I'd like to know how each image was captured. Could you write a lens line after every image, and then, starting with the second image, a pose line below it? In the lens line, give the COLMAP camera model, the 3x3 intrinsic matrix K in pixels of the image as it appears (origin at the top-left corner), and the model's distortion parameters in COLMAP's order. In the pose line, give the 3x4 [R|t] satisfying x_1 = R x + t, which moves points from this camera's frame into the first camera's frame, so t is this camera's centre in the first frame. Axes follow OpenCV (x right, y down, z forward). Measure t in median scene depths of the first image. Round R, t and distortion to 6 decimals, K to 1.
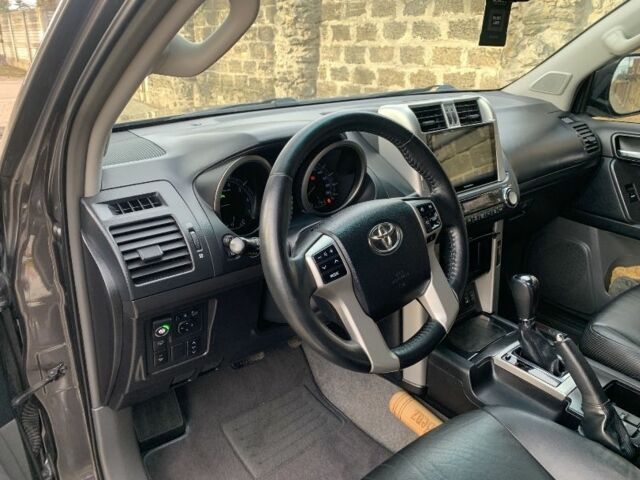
lens RADIAL K [[493.8, 0, 320.0], [0, 493.8, 240.0], [0, 0, 1]] dist [0.010310, 0.001430]
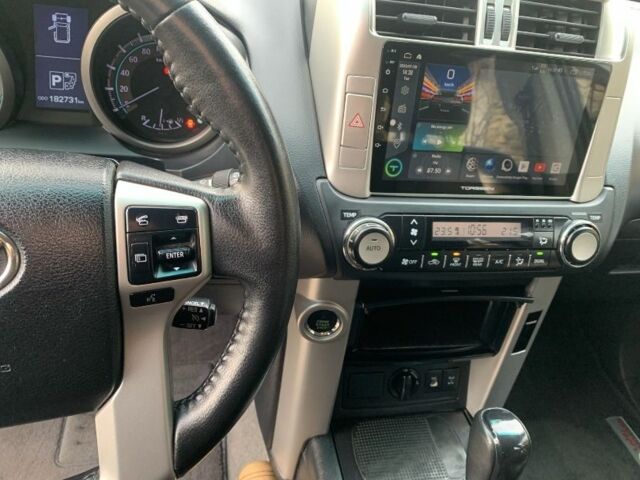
lens RADIAL K [[493.8, 0, 320.0], [0, 493.8, 240.0], [0, 0, 1]] dist [0.010310, 0.001430]
pose [[0.873621, 0.376262, -0.308565, 0.324250], [-0.306069, 0.917863, 0.252682, -0.134103], [0.378295, -0.126307, 0.917027, 0.511968]]
